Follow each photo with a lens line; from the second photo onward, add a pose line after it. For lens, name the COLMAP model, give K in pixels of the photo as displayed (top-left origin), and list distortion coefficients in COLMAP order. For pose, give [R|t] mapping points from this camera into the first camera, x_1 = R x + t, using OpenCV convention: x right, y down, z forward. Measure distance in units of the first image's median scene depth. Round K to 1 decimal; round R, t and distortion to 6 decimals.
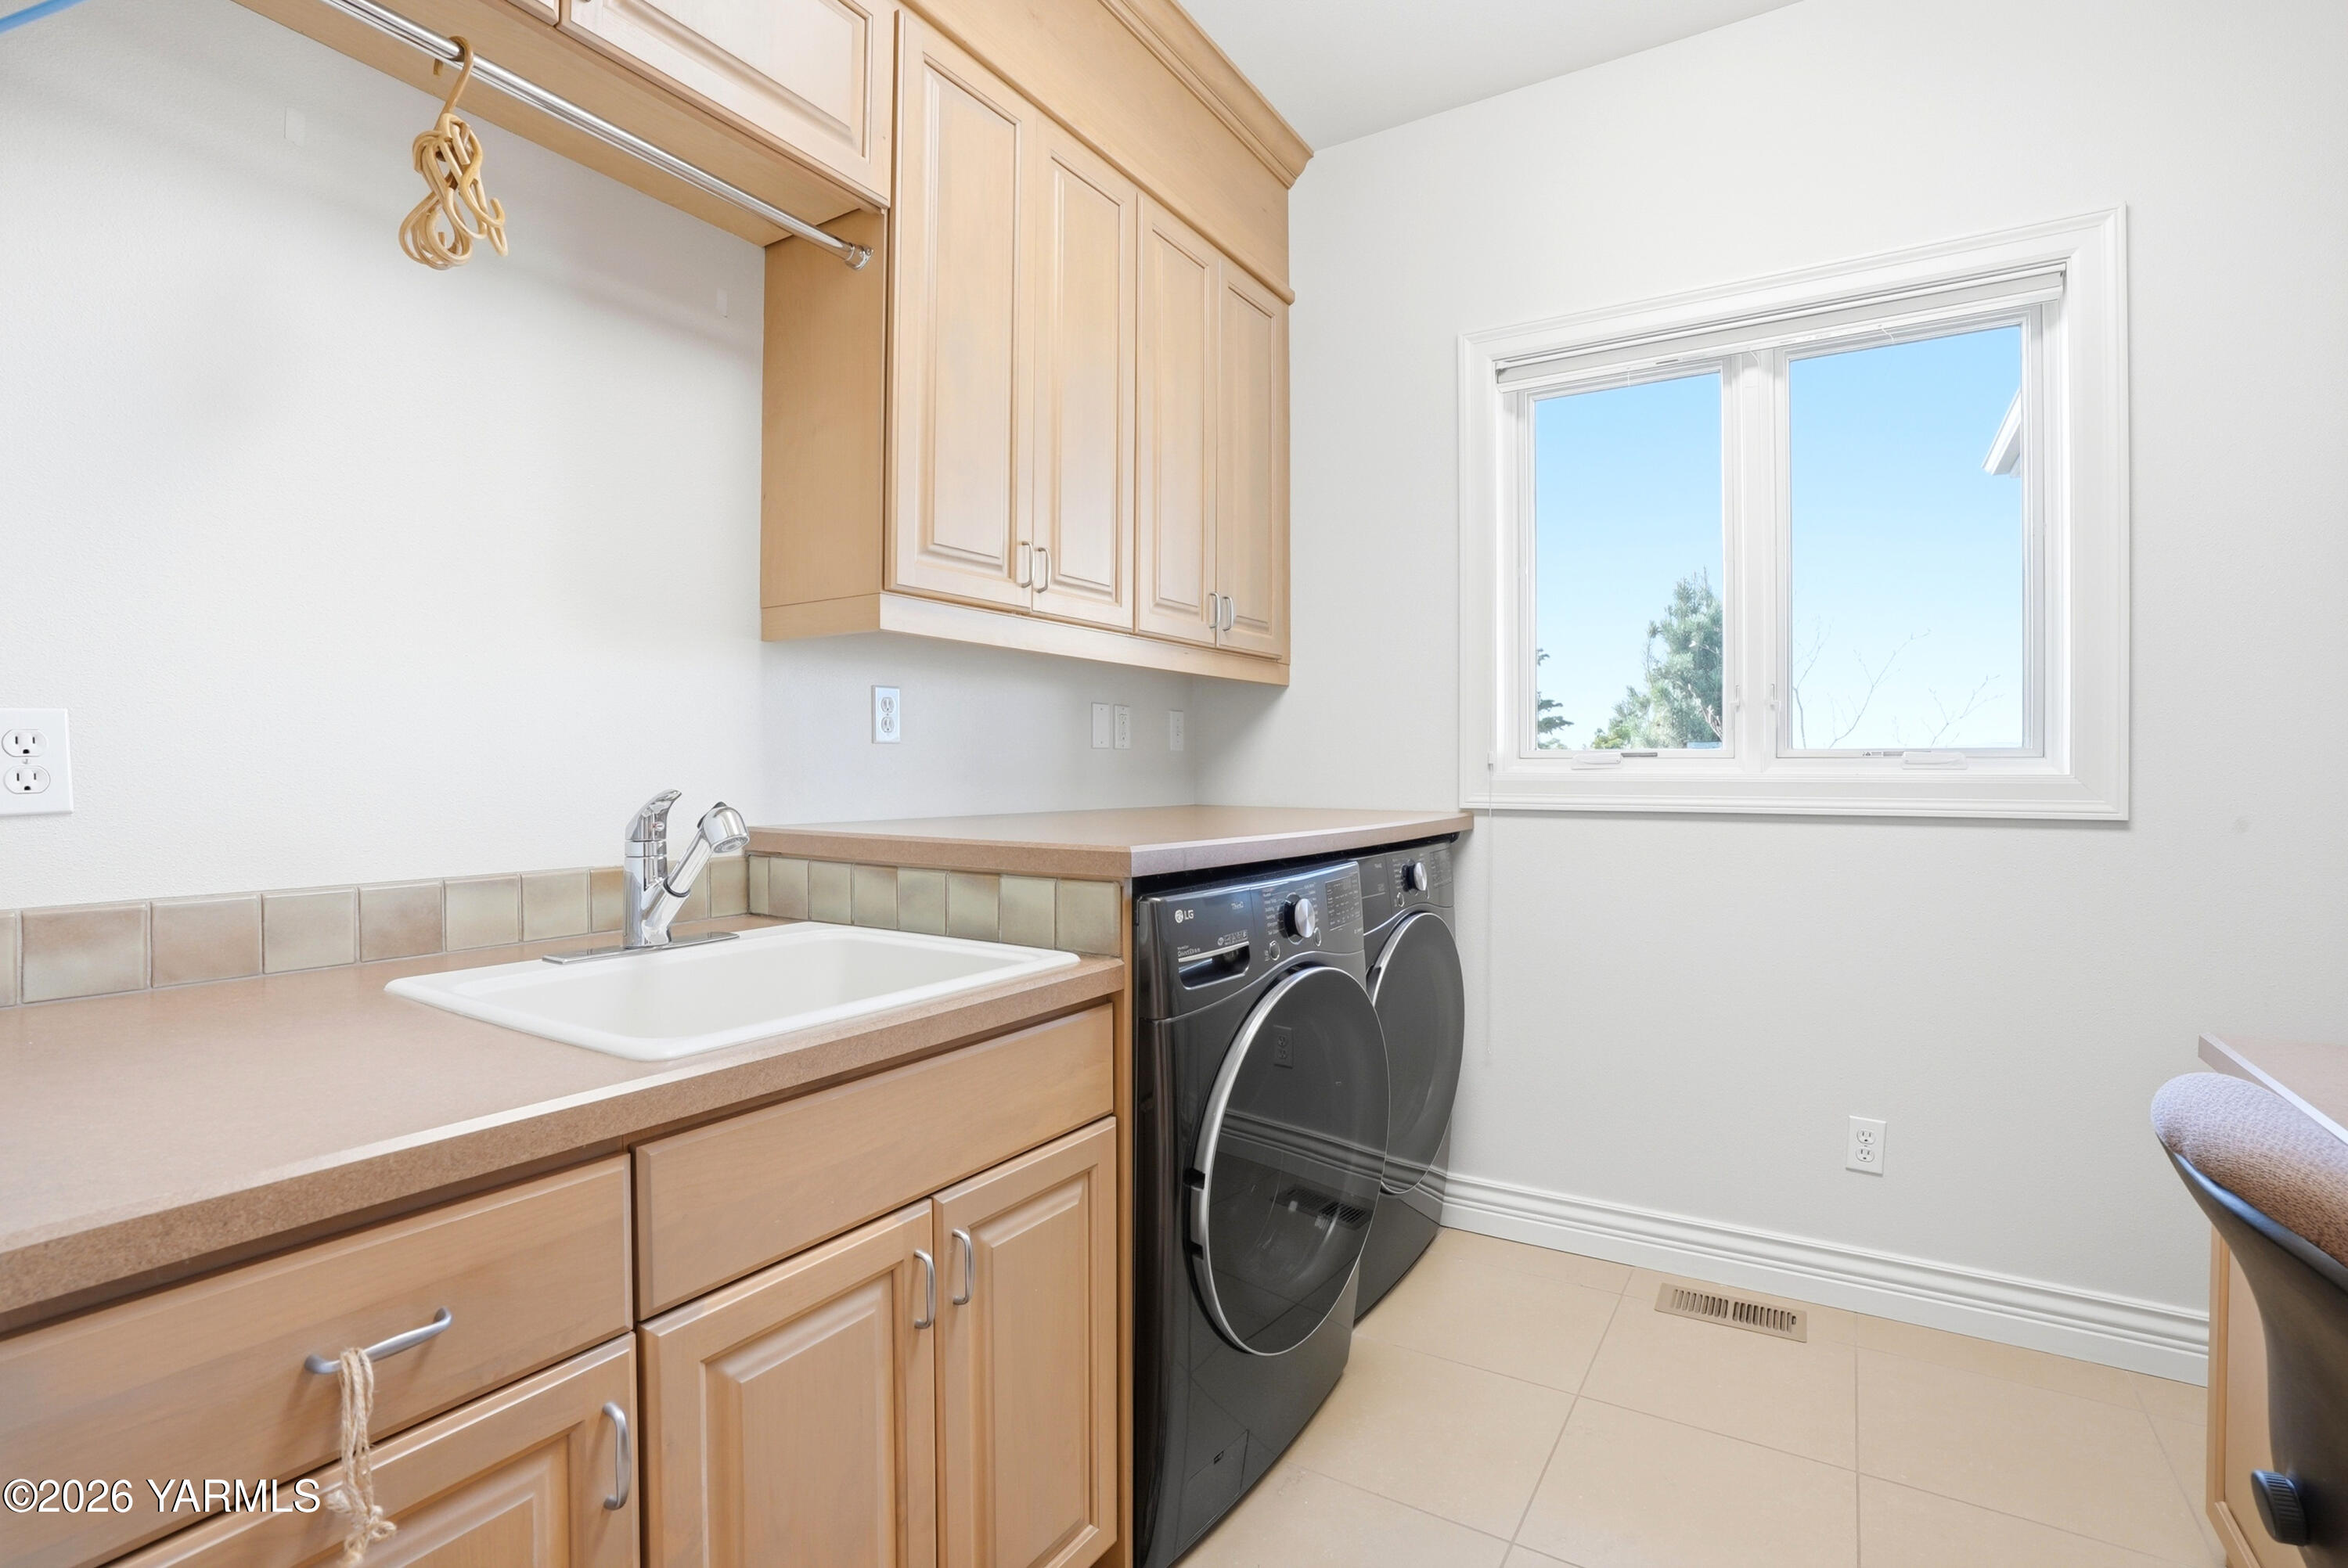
lens RADIAL K [[1104.8, 0, 1181.8], [0, 1104.8, 773.3], [0, 0, 1]] dist [-0.059276, 0.019890]
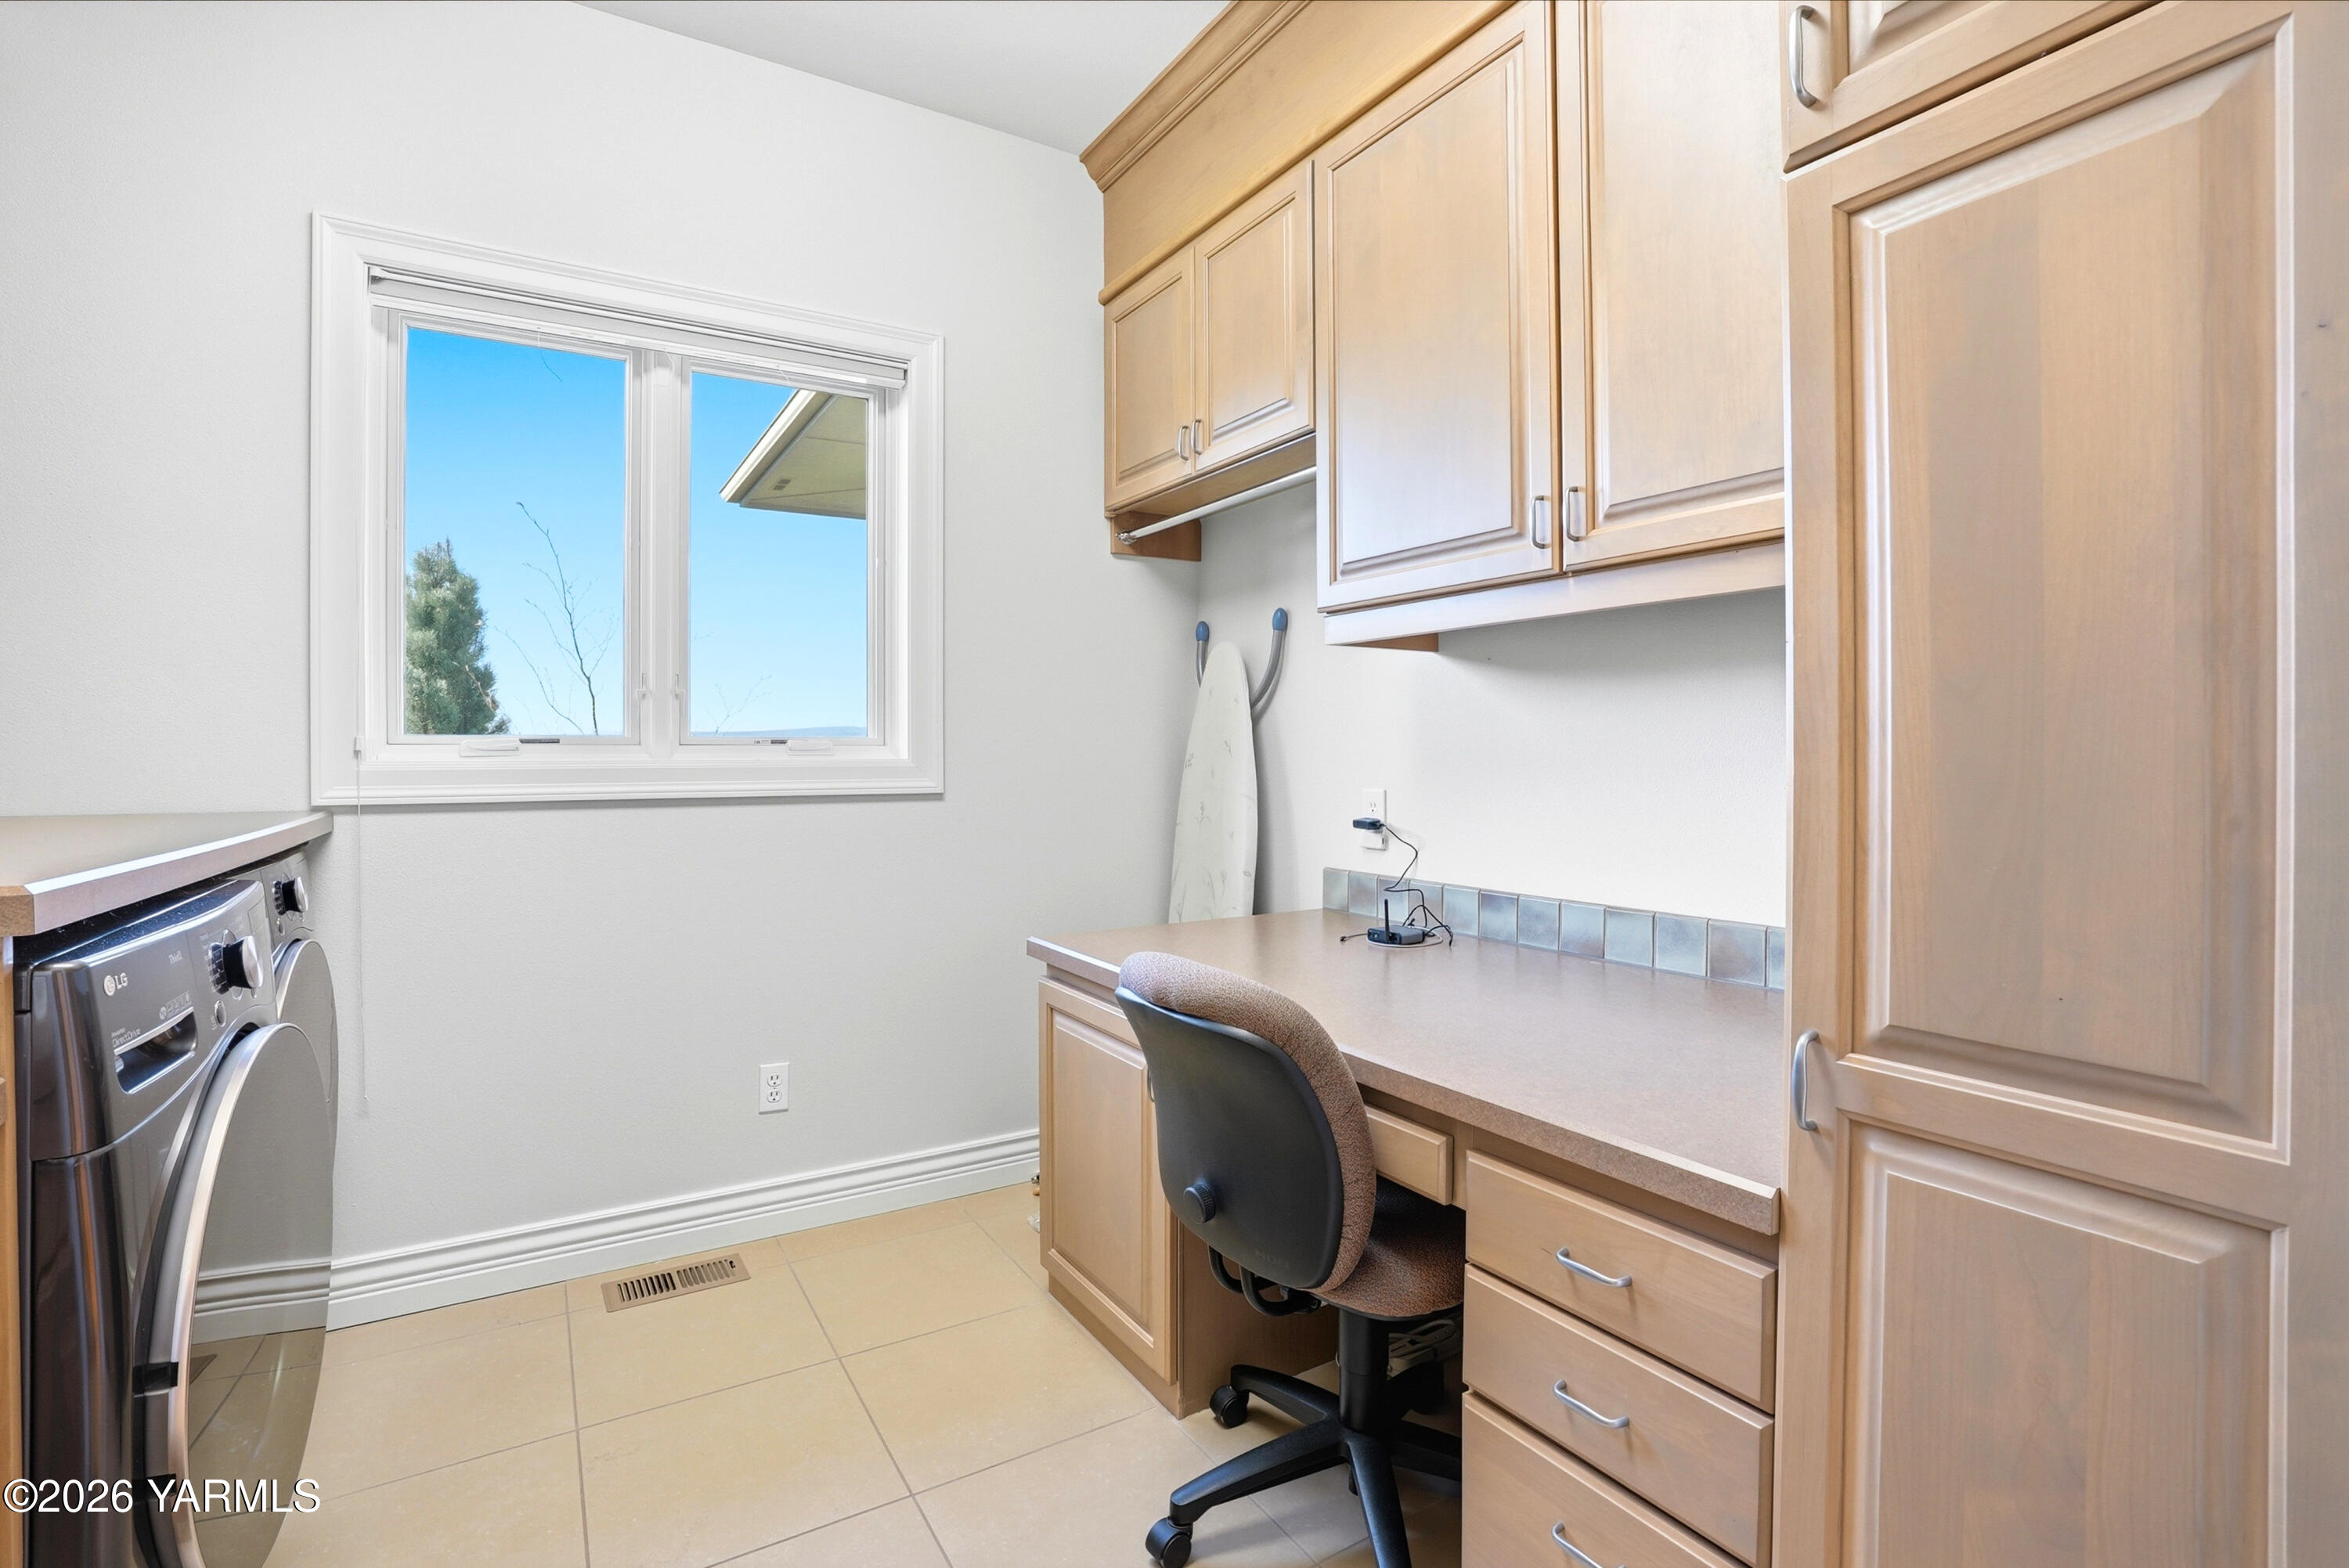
lens RADIAL K [[1091.4, 0, 1179.6], [0, 1091.4, 763.1], [0, 0, 1]] dist [-0.037693, 0.000723]
pose [[0.445978, -0.008804, 0.895000, -0.185687], [0.006335, 0.999958, 0.006679, -0.001034], [-0.895021, 0.002691, 0.446015, 0.106415]]
